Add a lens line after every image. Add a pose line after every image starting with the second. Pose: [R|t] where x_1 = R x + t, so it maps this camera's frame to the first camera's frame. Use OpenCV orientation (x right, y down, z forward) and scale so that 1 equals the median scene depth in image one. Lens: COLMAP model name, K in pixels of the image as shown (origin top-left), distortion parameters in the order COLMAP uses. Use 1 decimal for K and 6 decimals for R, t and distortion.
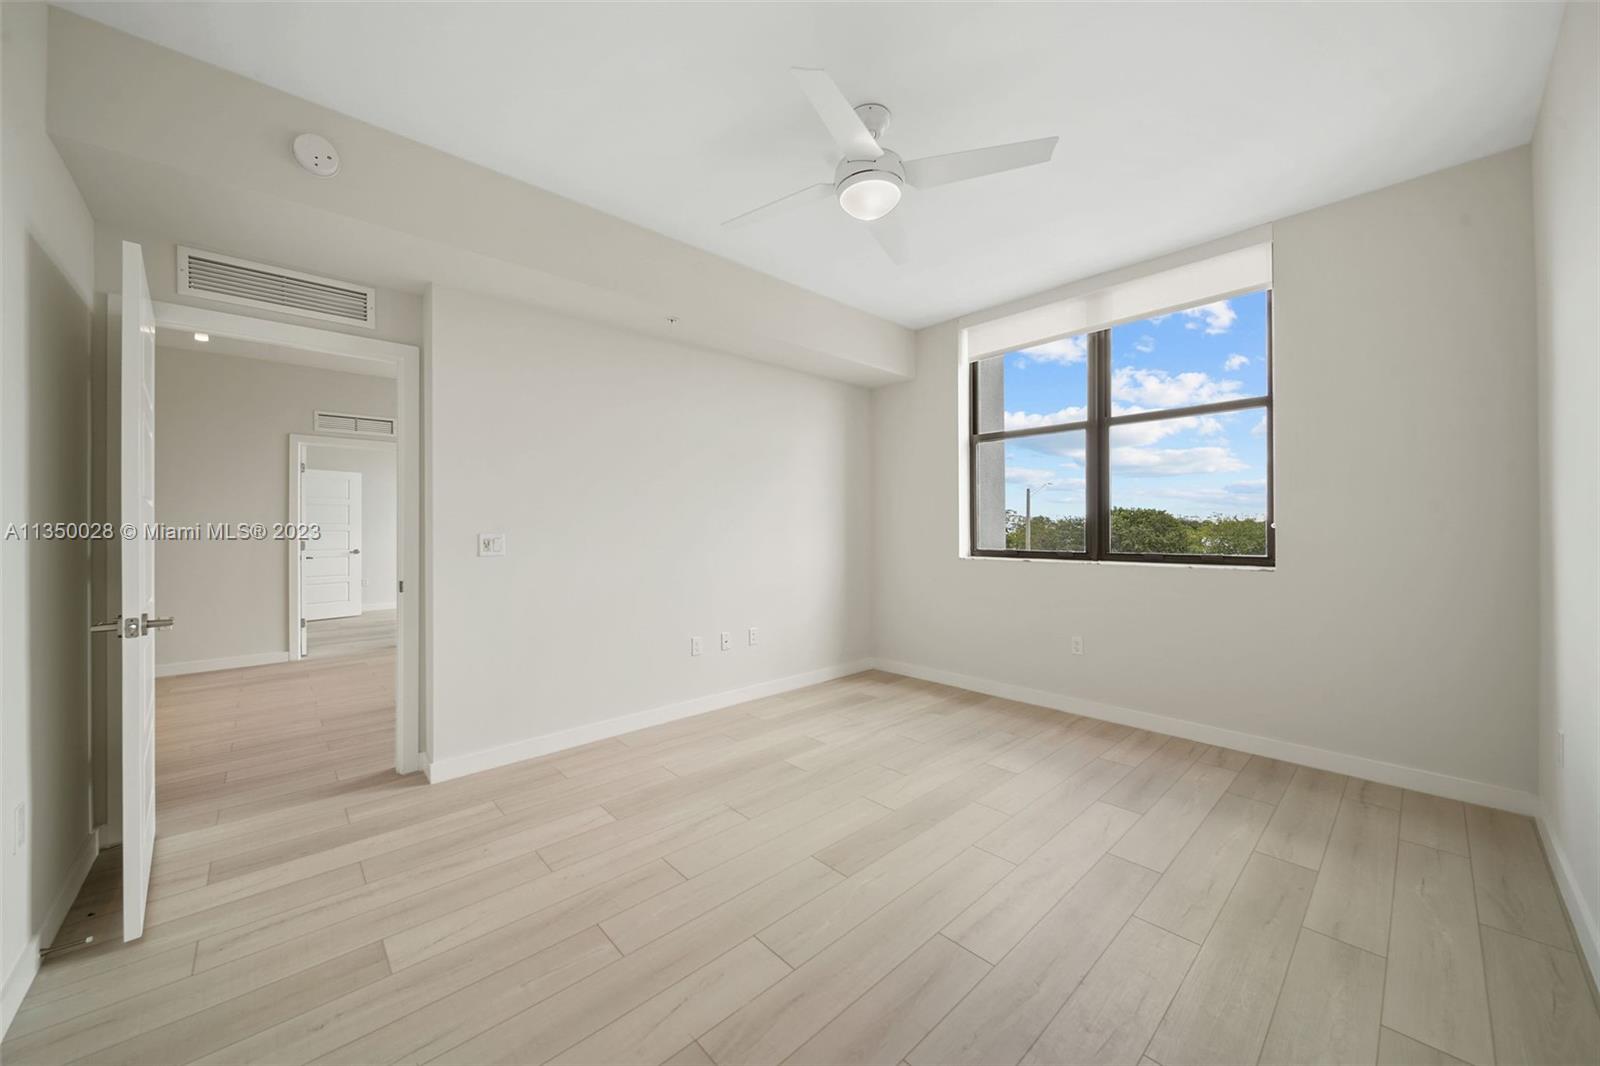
lens RADIAL K [[598.9, 0, 826.5], [0, 598.9, 532.1], [0, 0, 1]] dist [-0.000369, -0.000119]
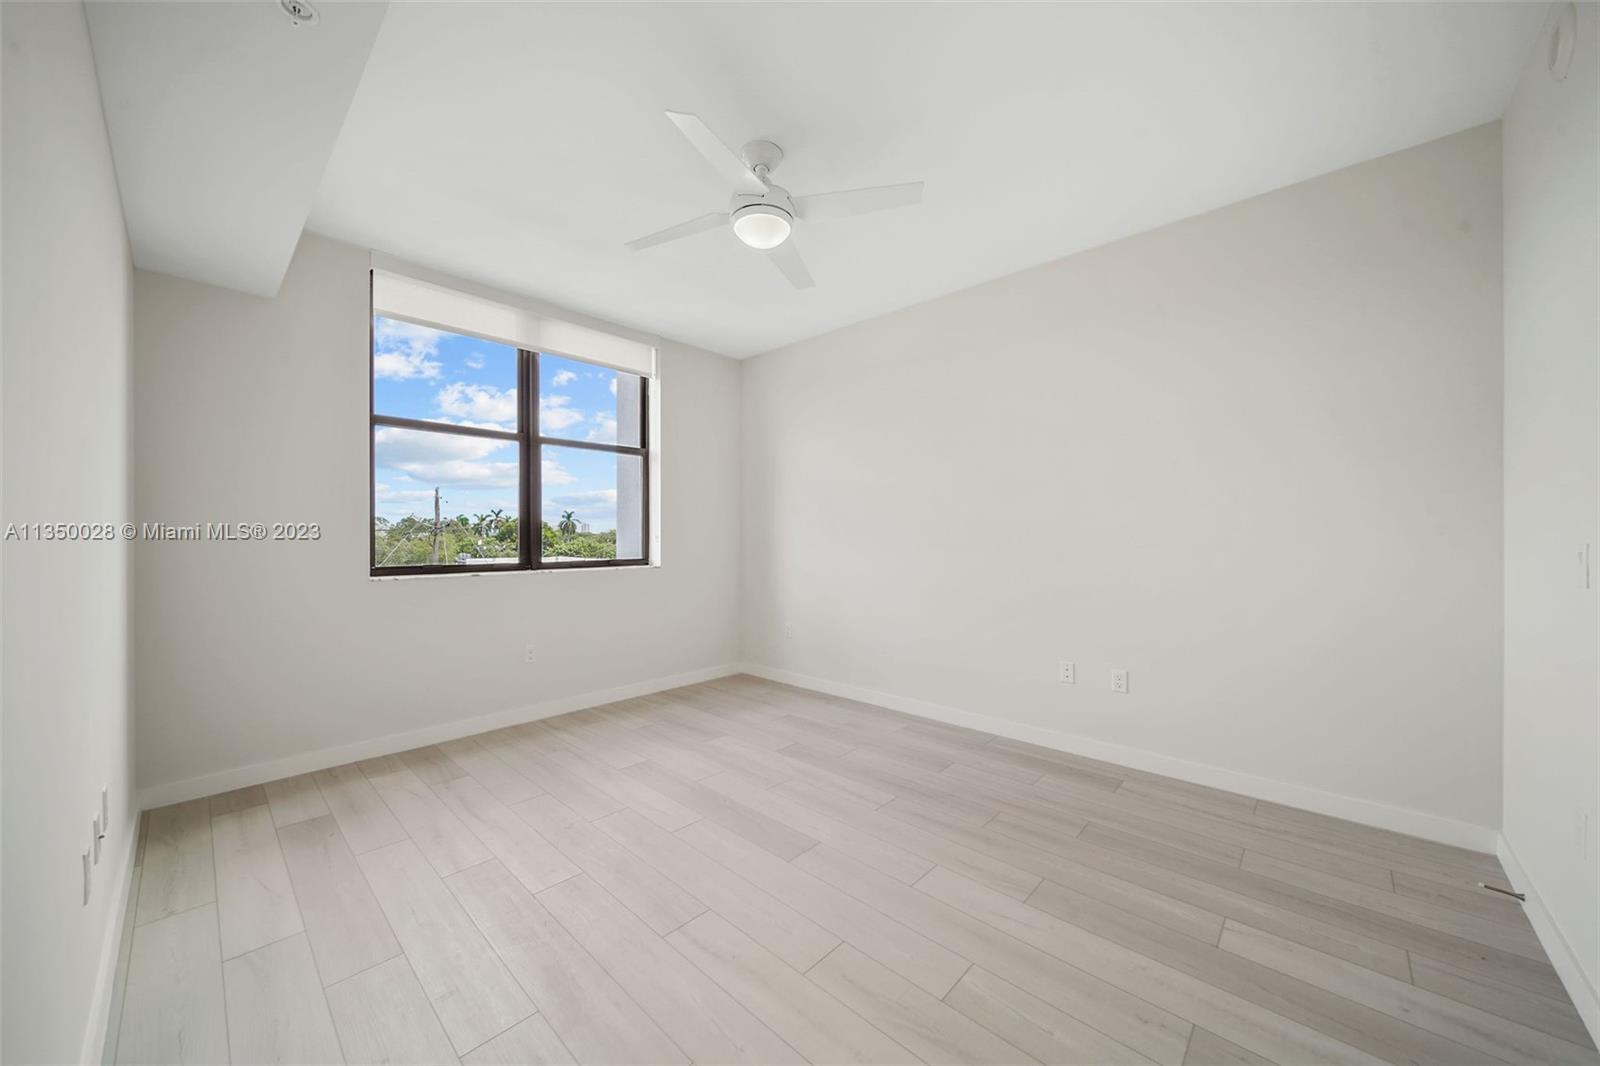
lens RADIAL K [[552.3, 0, 805.8], [0, 552.3, 536.2], [0, 0, 1]] dist [0.000519, -0.000020]
pose [[-0.049604, 0.002466, 0.998766, -0.639436], [0.010202, 0.999946, -0.001962, -0.005300], [-0.998717, 0.010092, -0.049627, 0.673900]]
